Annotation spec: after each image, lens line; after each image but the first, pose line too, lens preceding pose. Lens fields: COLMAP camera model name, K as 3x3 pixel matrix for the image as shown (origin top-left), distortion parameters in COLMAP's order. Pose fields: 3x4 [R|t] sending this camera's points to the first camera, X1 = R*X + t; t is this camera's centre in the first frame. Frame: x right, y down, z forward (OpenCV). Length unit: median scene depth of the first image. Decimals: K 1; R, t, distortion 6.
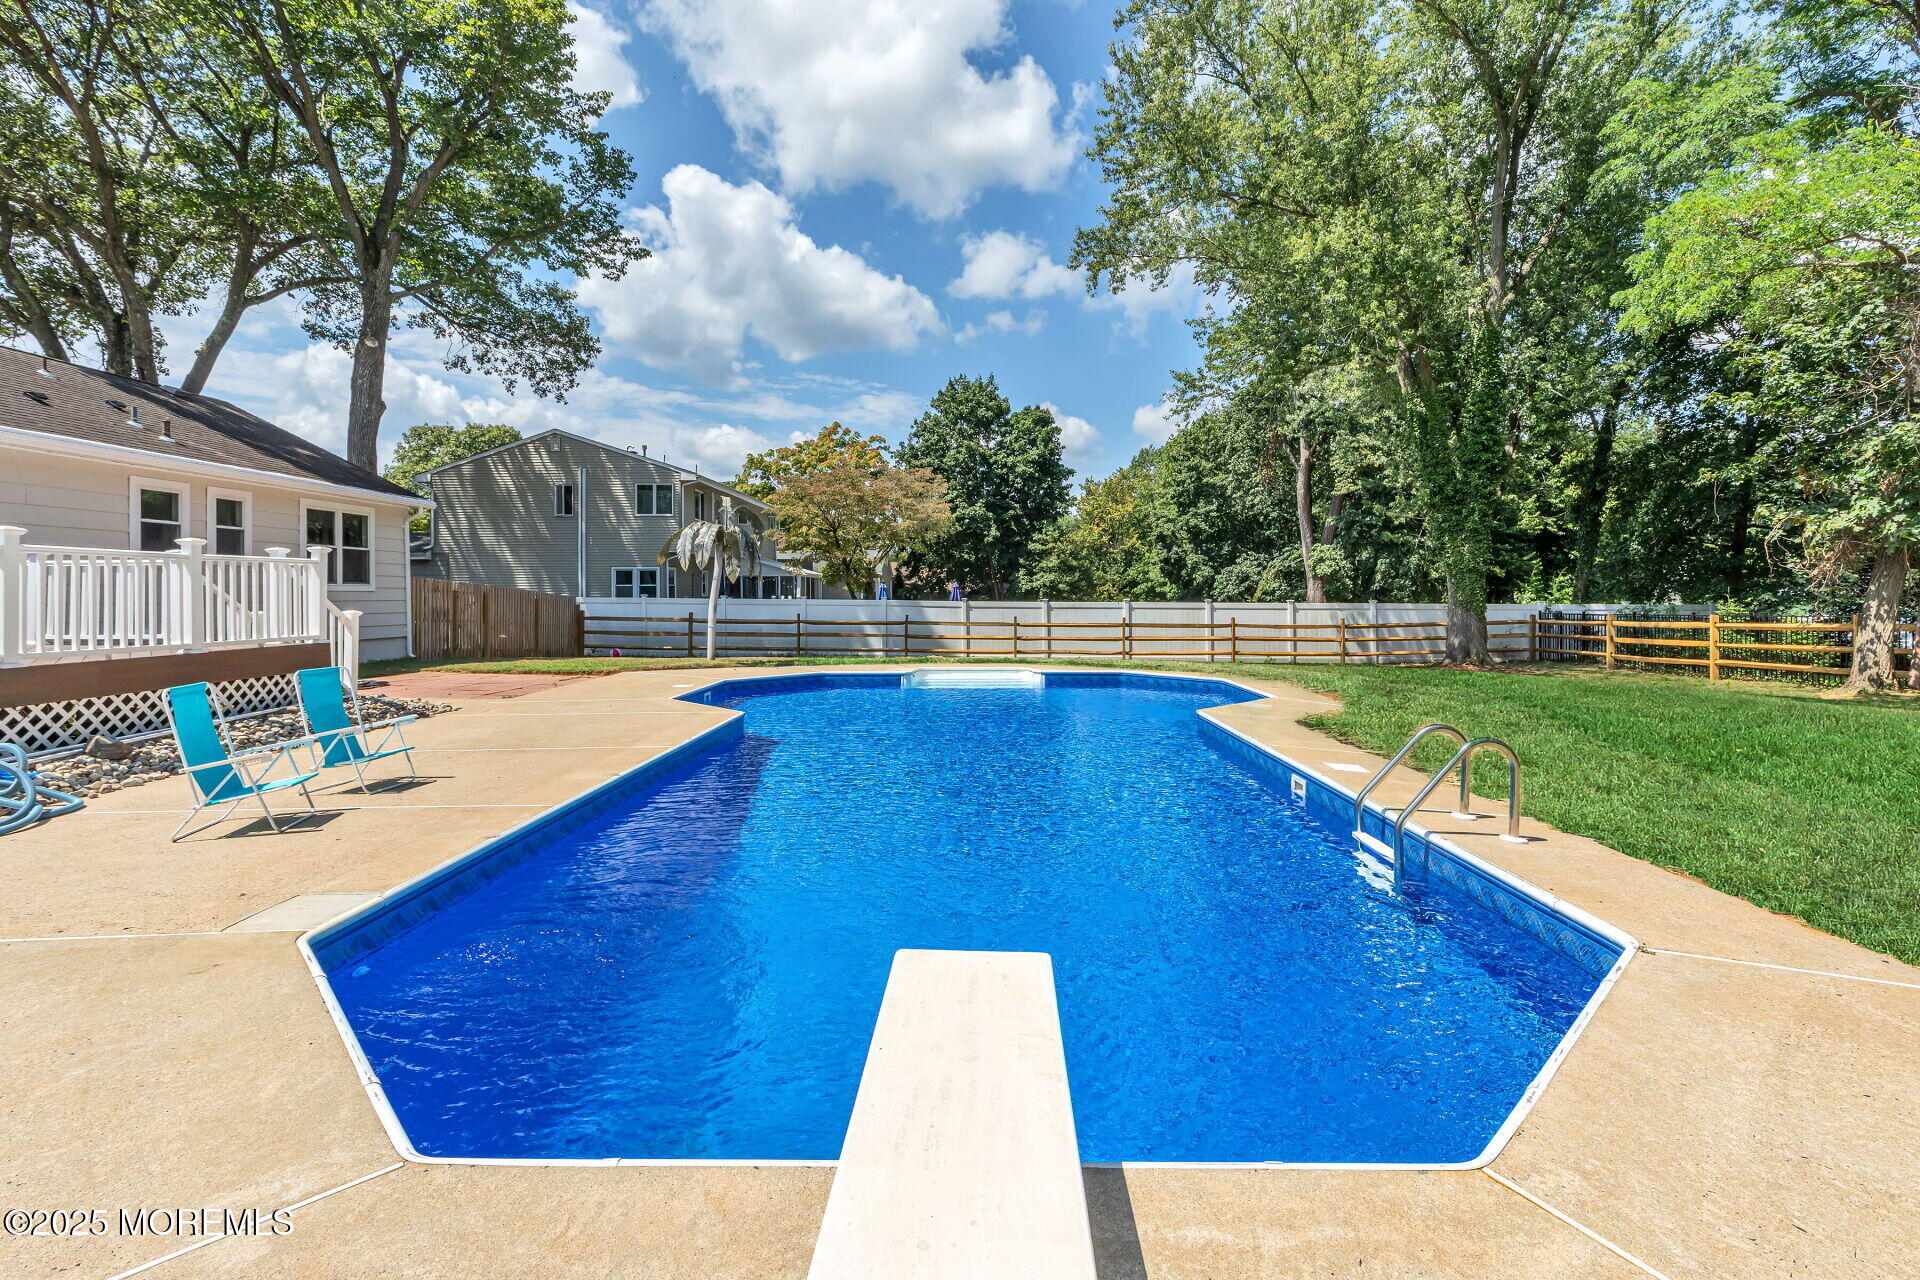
lens RADIAL K [[865.8, 0, 954.2], [0, 865.8, 623.2], [0, 0, 1]] dist [0.002097, -0.000530]
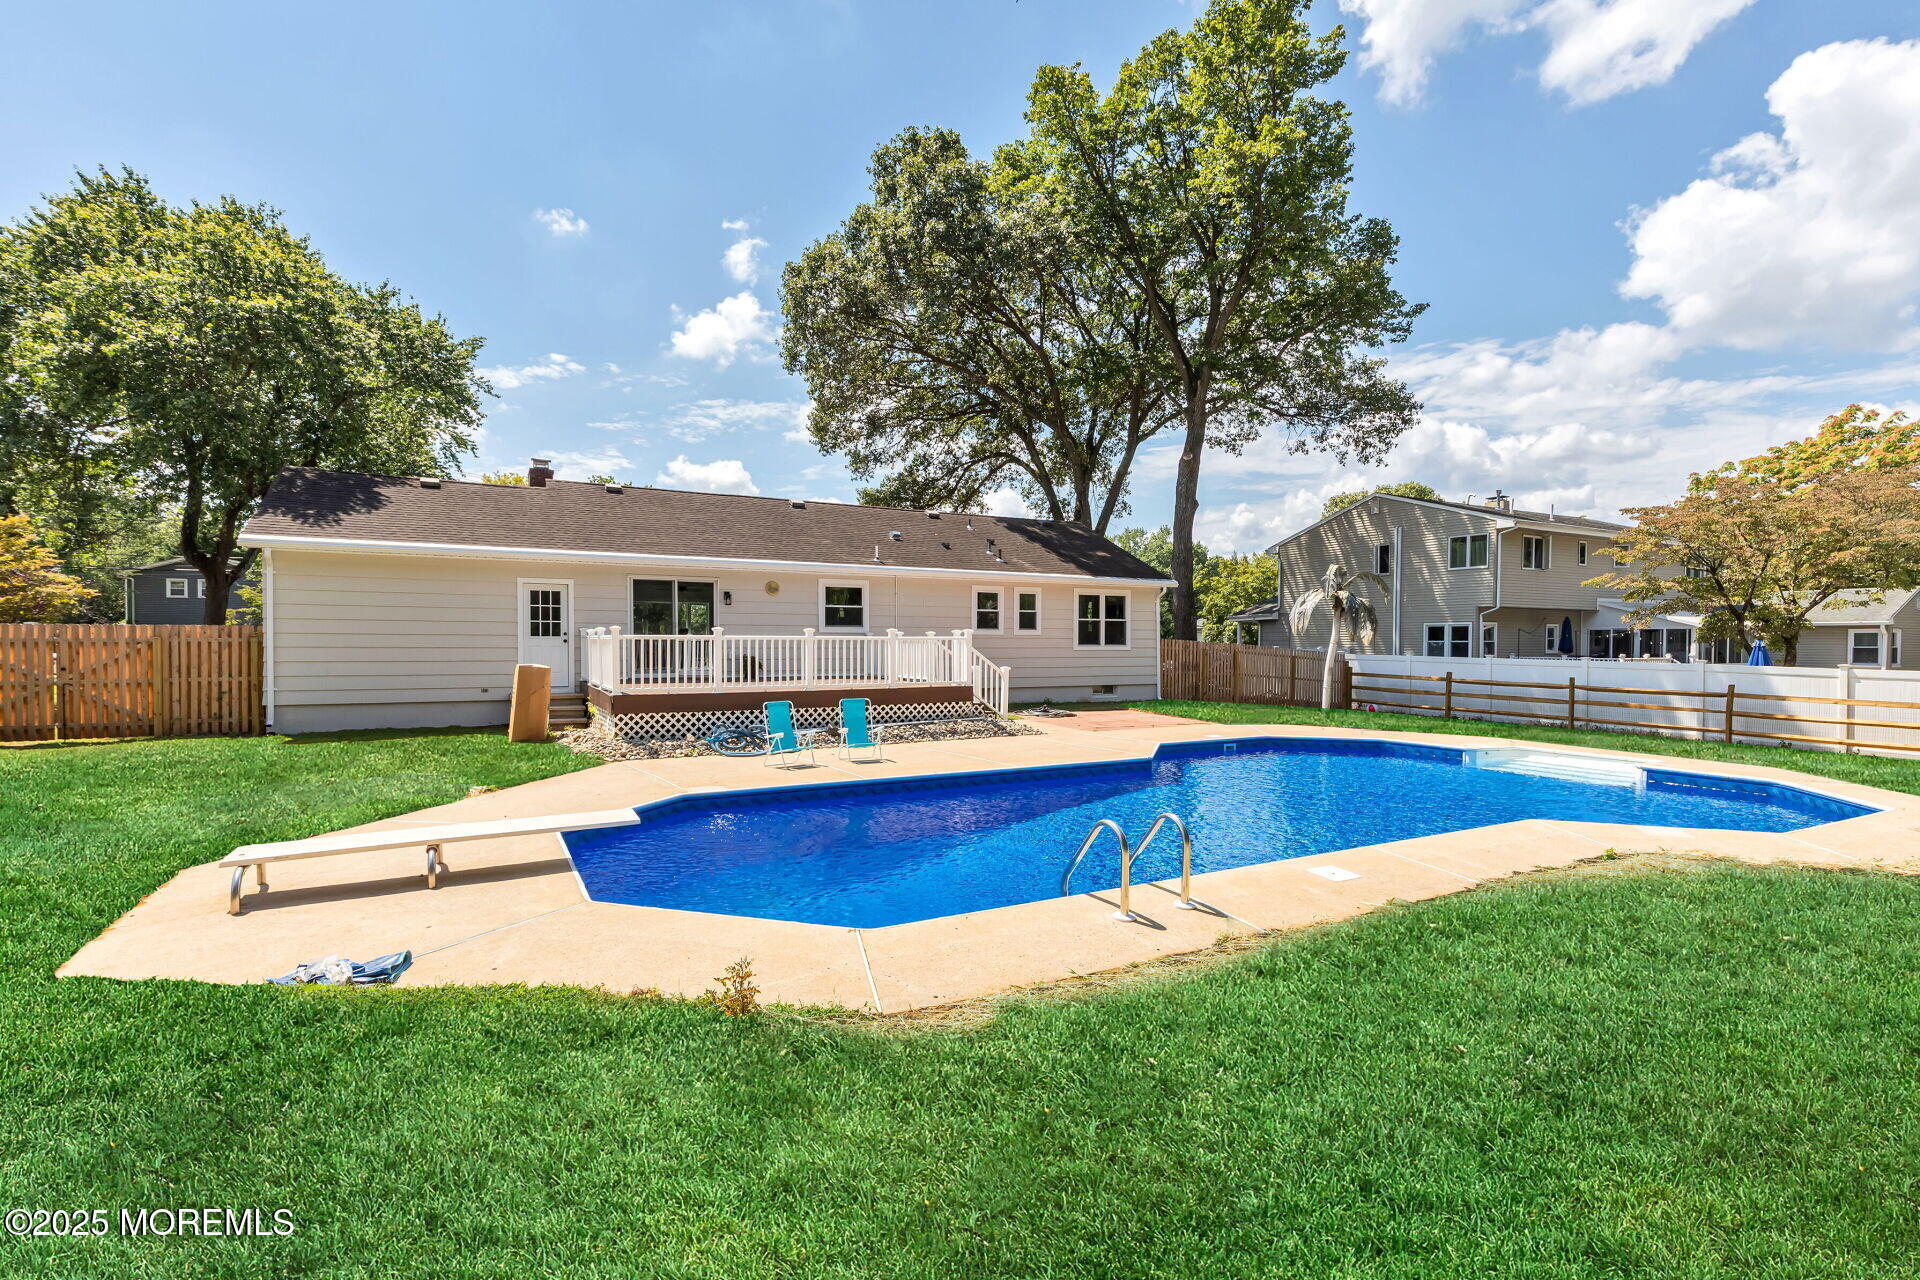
lens RADIAL K [[896.7, 0, 971.0], [0, 896.7, 657.3], [0, 0, 1]] dist [0.022815, -0.009232]
pose [[0.515402, 0.018029, -0.856759, 0.223226], [-0.032913, 0.999457, 0.001233, -0.010113], [0.856316, 0.027563, 0.515716, 0.025298]]
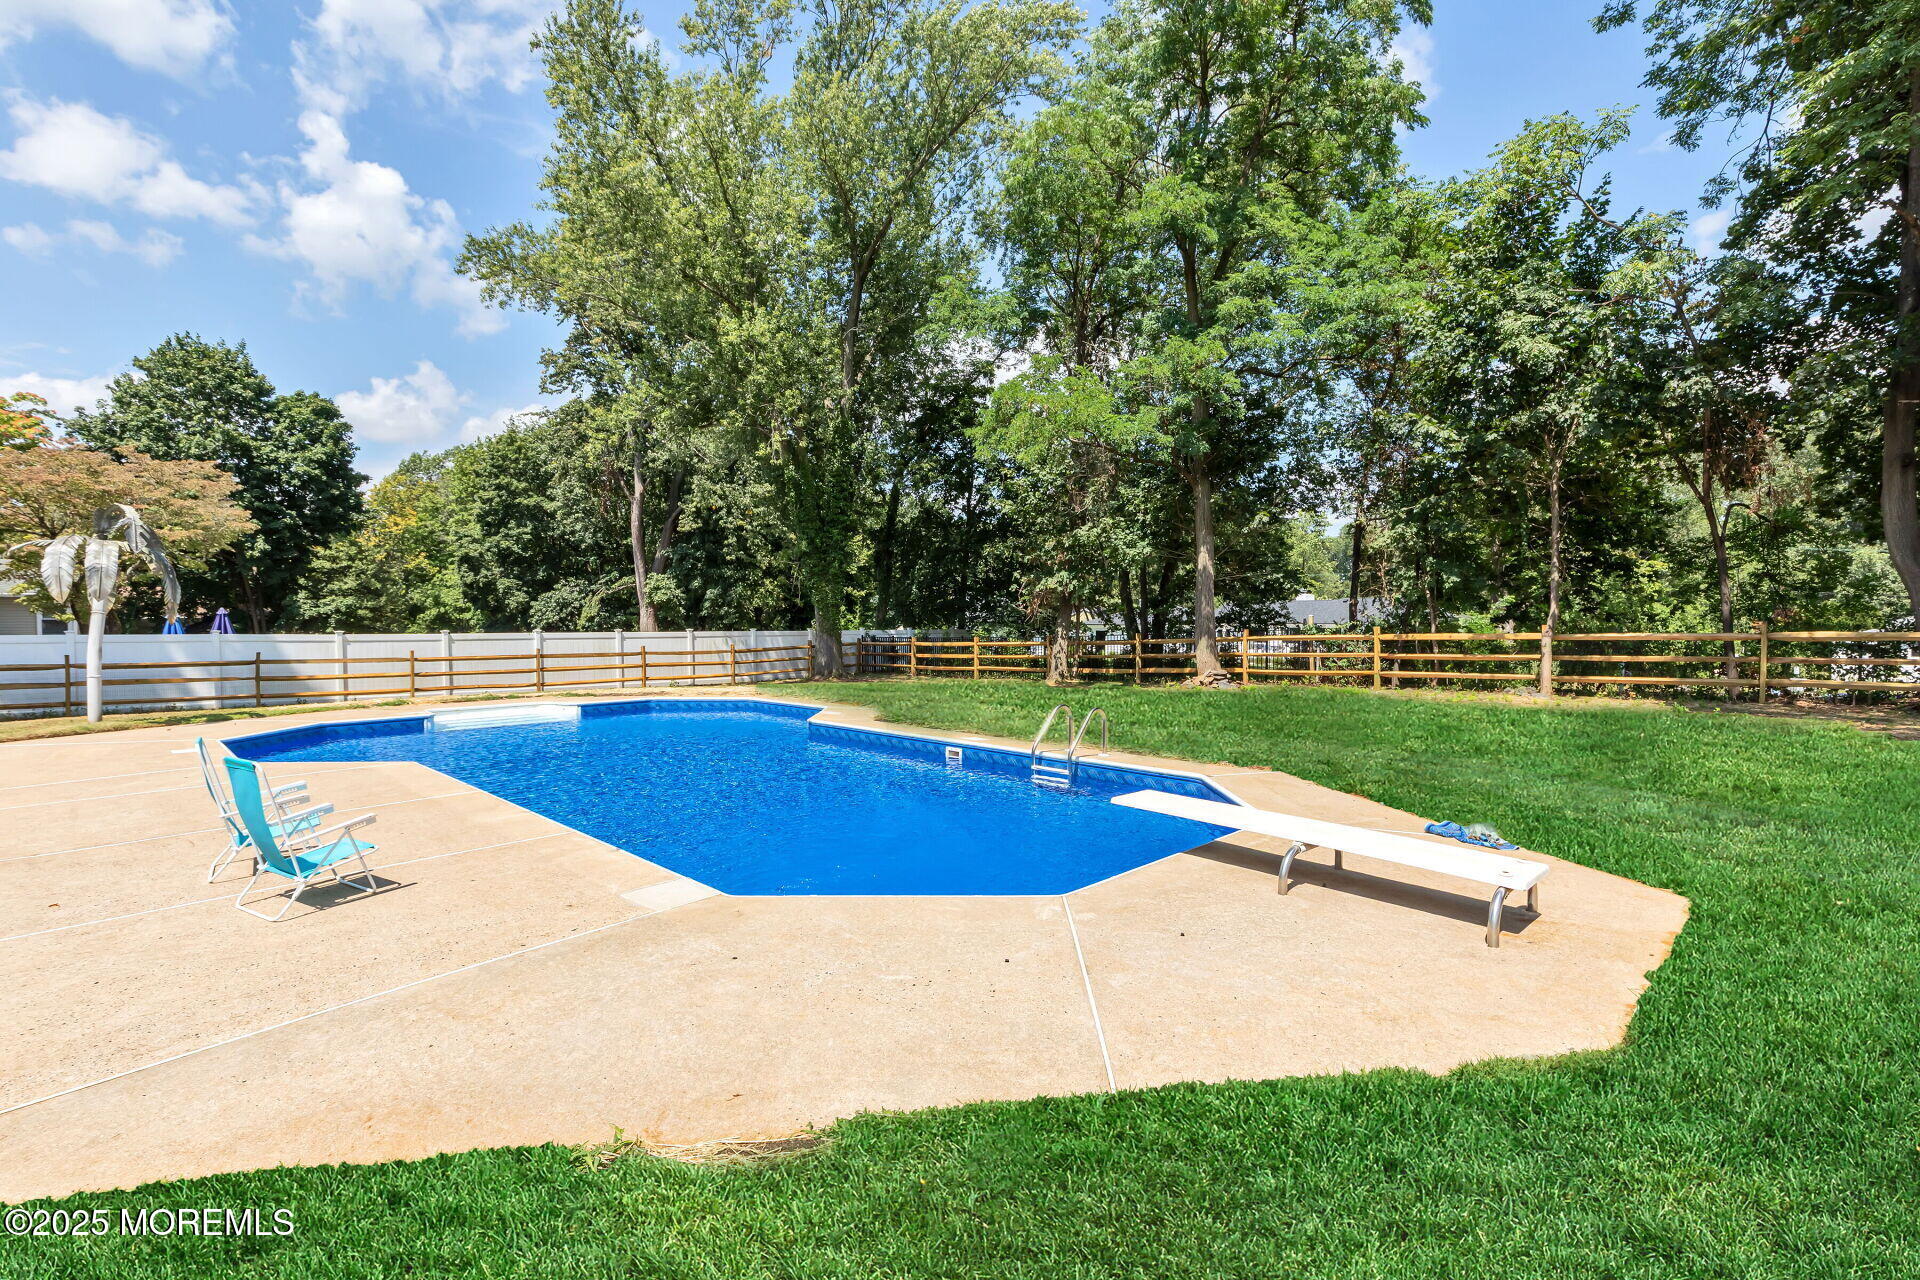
lens RADIAL K [[890.4, 0, 953.8], [0, 890.4, 622.8], [0, 0, 1]] dist [-0.001122, 0.000570]
pose [[0.691187, -0.003591, 0.722667, -0.165272], [0.024685, 0.999521, -0.018643, -0.003714], [-0.722254, 0.030725, 0.690945, -0.027567]]
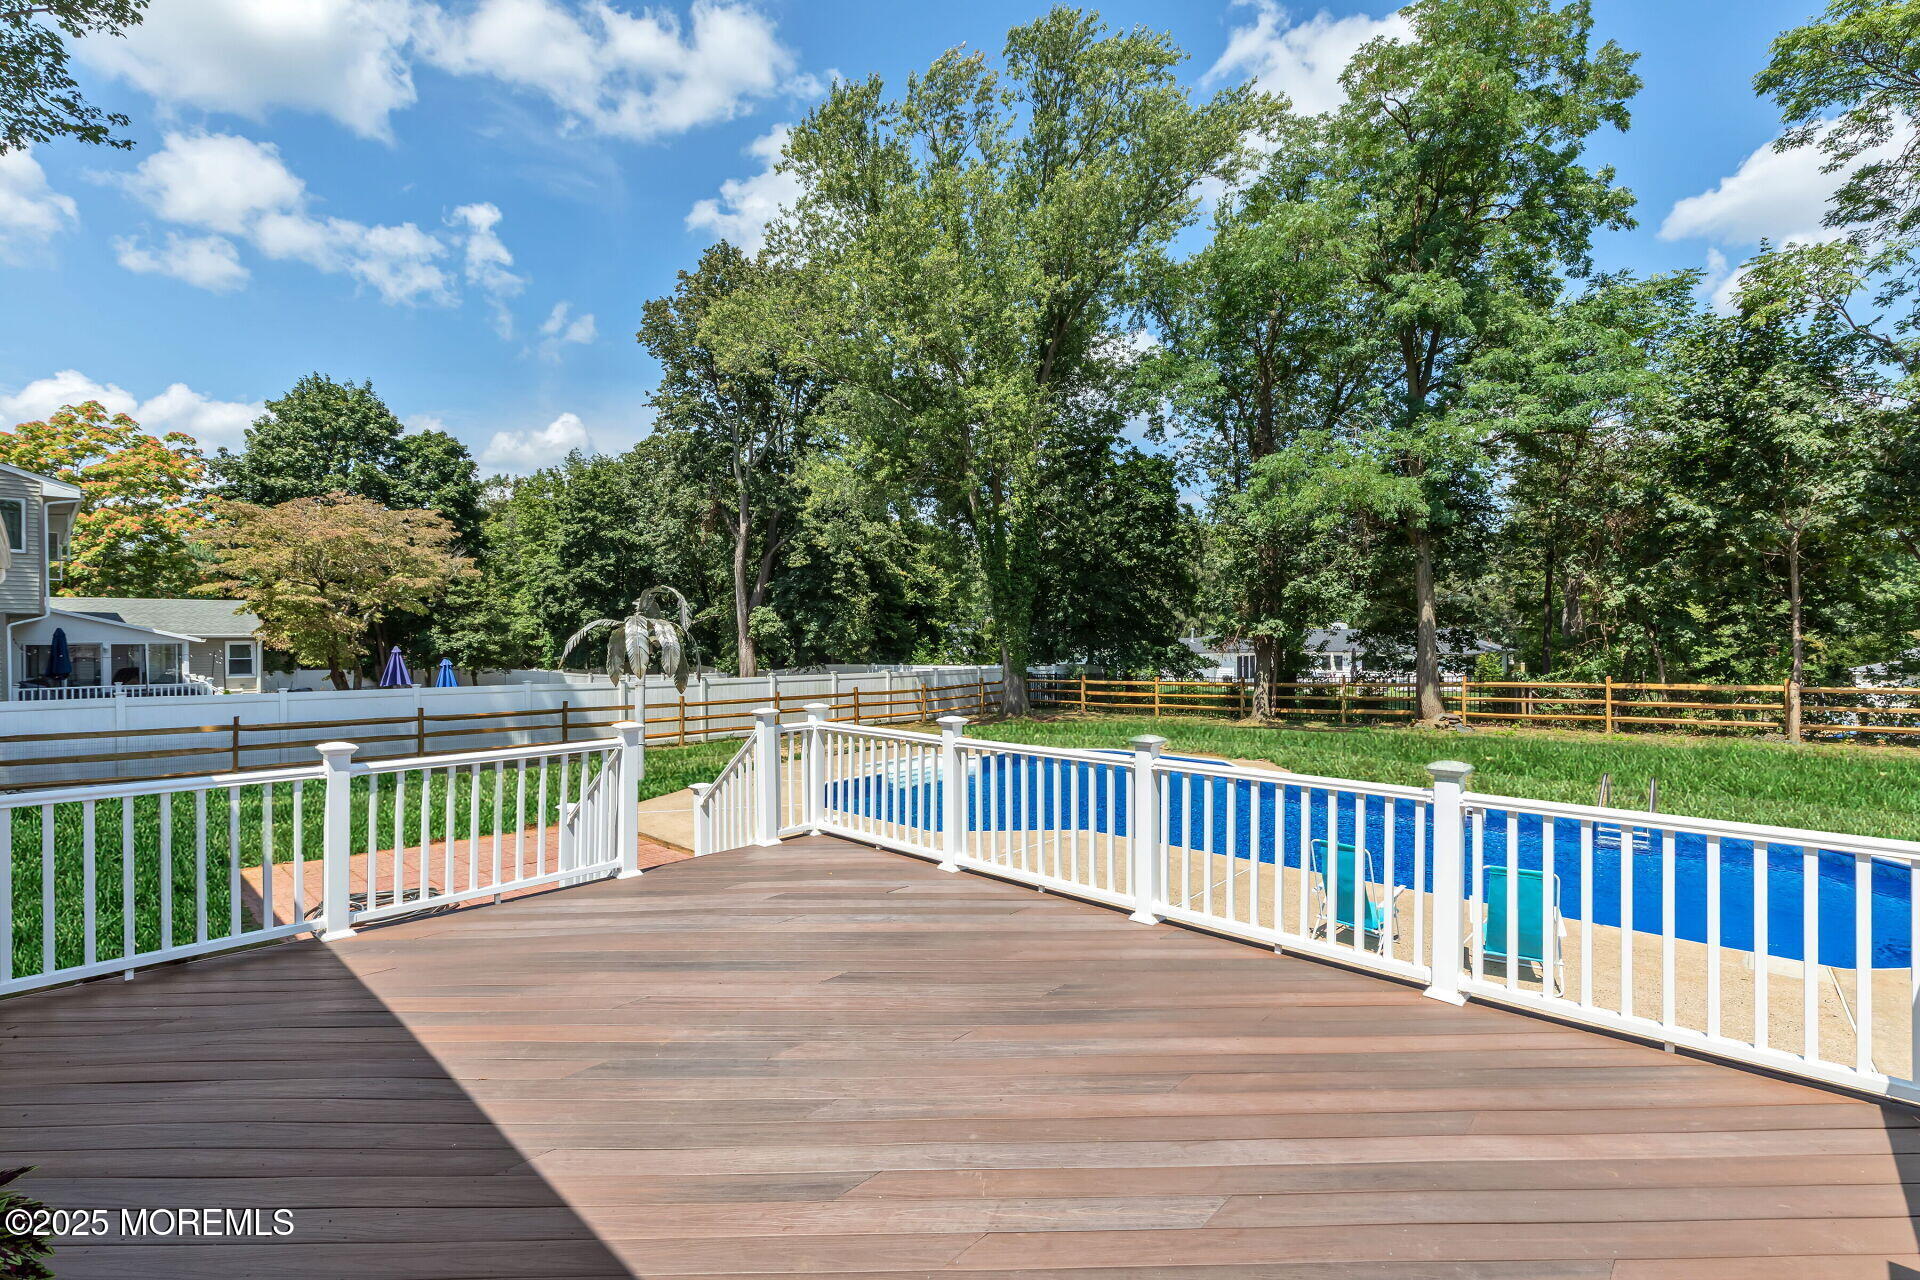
lens RADIAL K [[865.8, 0, 954.2], [0, 865.8, 623.2], [0, 0, 1]] dist [0.002097, -0.000530]
pose [[0.656749, 0.010664, 0.754034, -0.356944], [0.026059, 0.998982, -0.036824, -0.035647], [-0.753659, 0.043833, 0.655803, 0.129308]]
